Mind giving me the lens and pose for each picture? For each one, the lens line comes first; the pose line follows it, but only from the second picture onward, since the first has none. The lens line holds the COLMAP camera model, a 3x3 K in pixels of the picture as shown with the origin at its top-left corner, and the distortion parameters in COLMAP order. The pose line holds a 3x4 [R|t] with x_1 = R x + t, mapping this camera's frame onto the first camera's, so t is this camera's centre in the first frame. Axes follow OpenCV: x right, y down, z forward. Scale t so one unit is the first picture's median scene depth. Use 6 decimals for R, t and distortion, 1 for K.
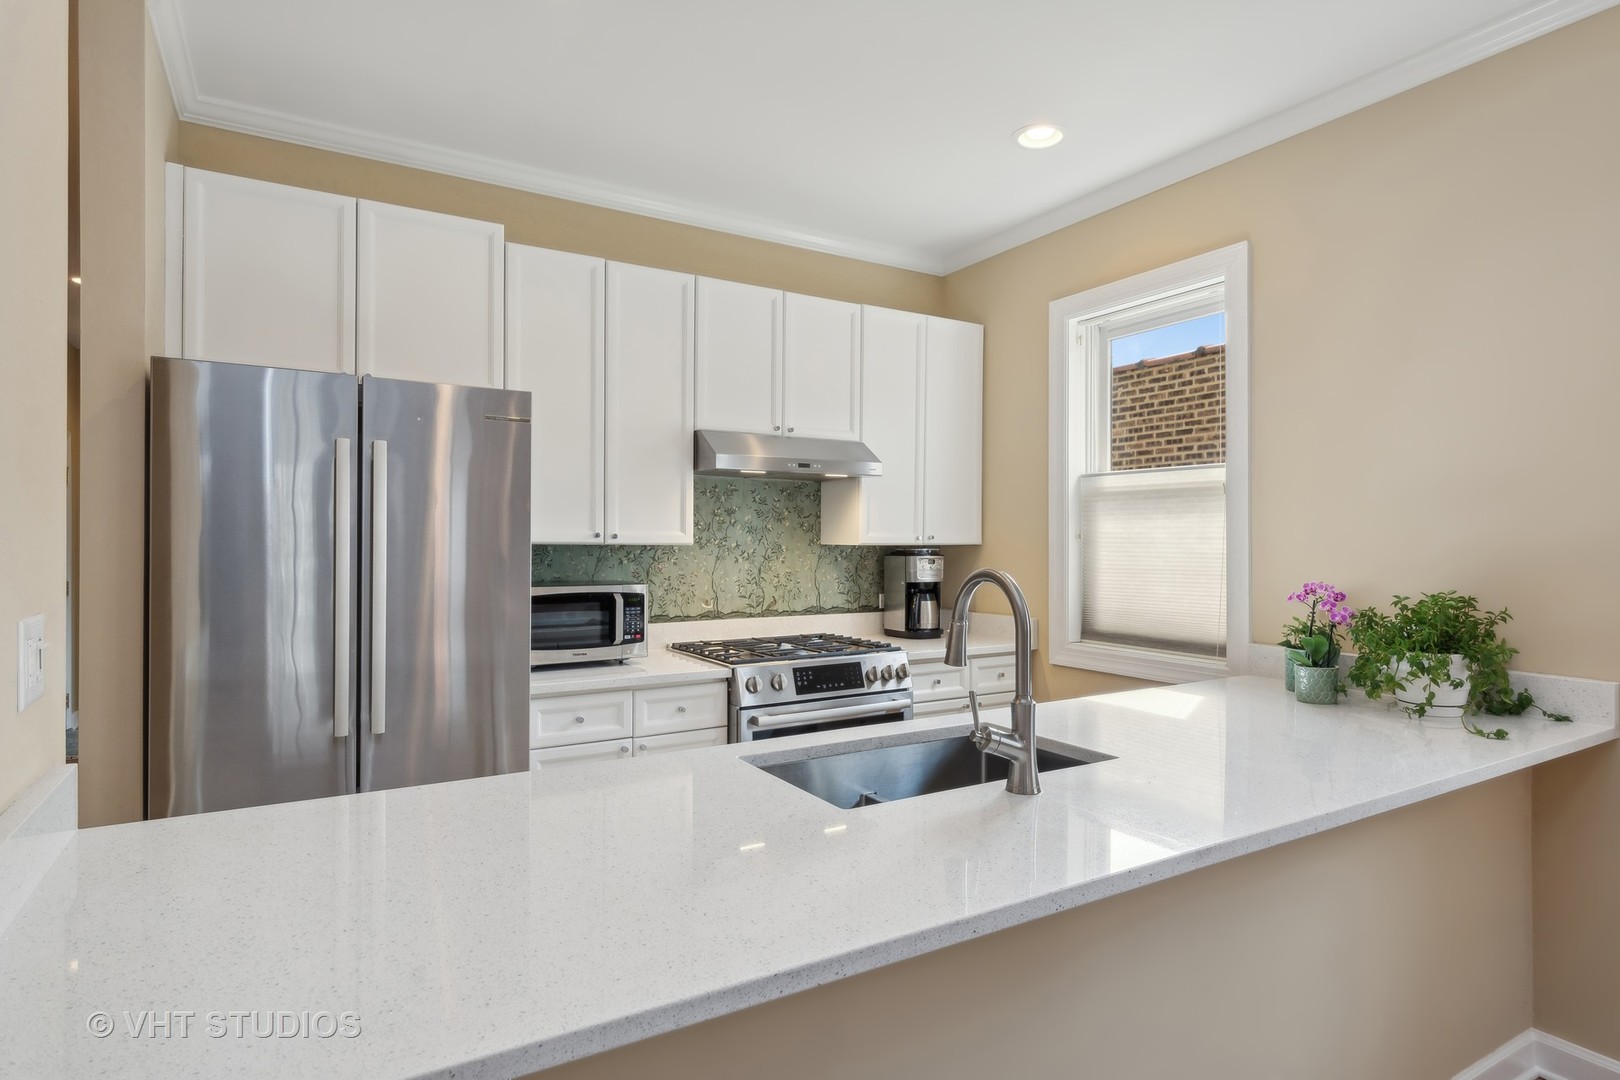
lens RADIAL K [[860.8, 0, 810.0], [0, 860.8, 540.0], [0, 0, 1]] dist [0.002075, -0.000252]
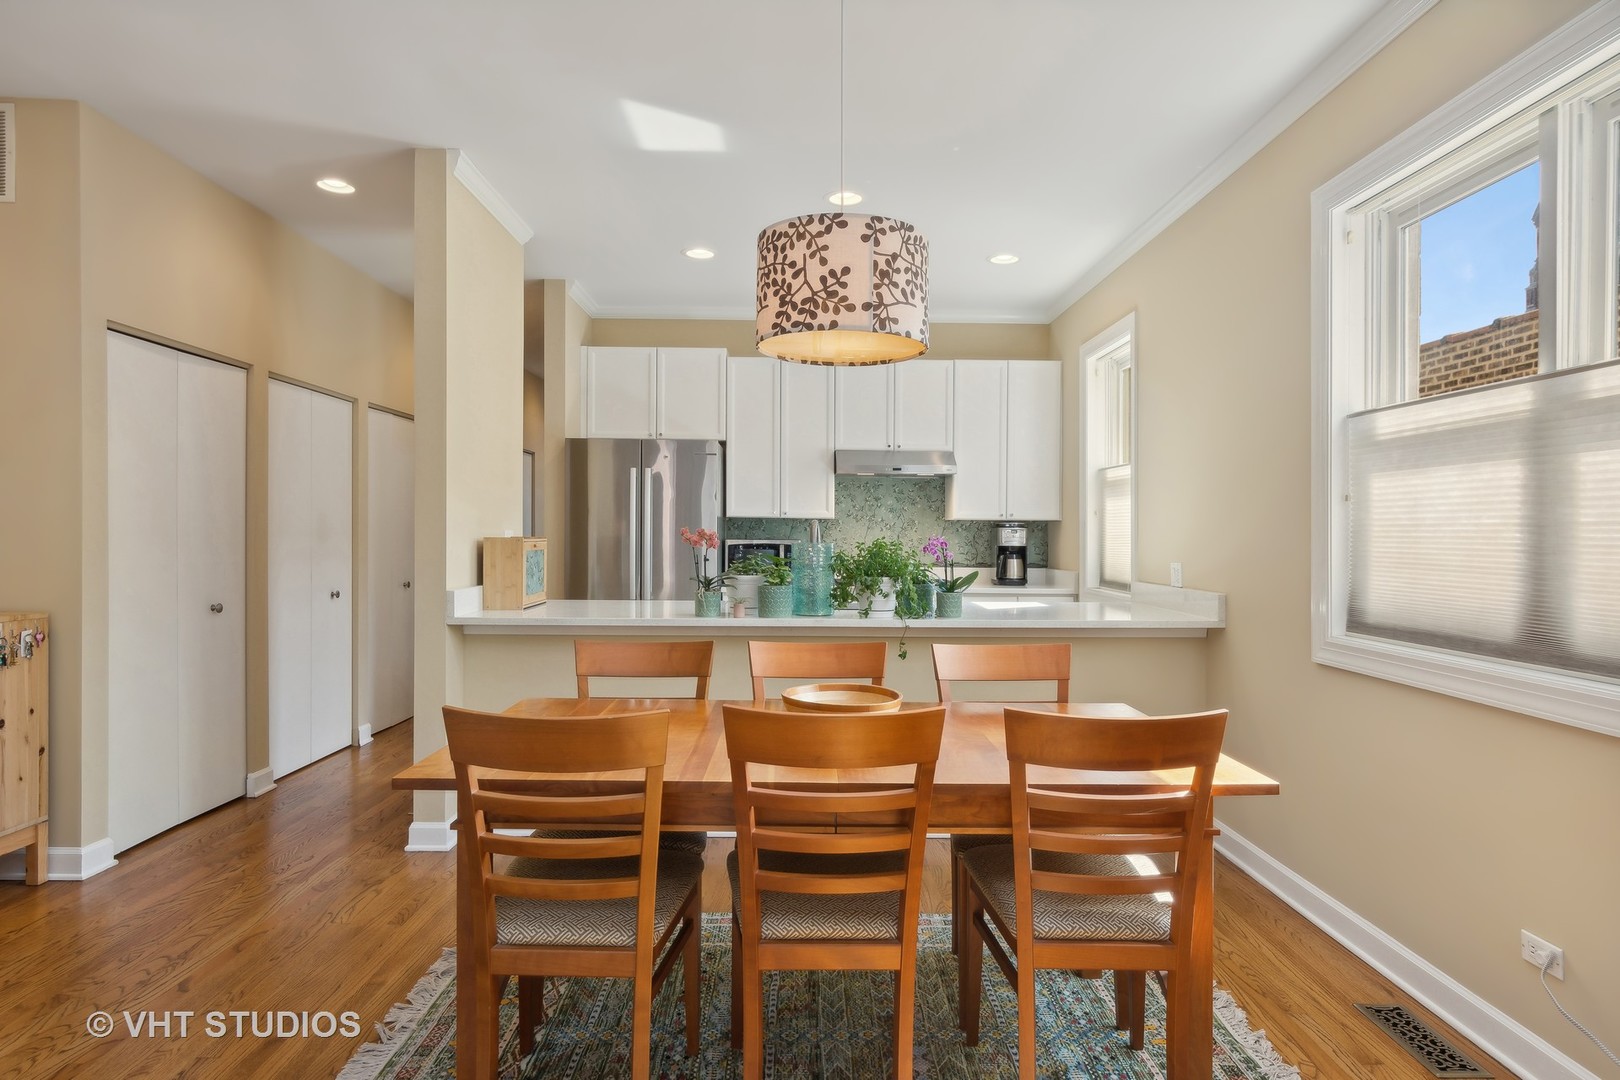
lens RADIAL K [[909.1, 0, 810.0], [0, 909.1, 540.0], [0, 0, 1]] dist [-0.006438, -0.001748]
pose [[0.864694, 0.007964, -0.502236, 0.303578], [-0.005355, 0.999964, 0.006638, 0.015388], [0.502271, -0.003051, 0.864705, -0.238772]]
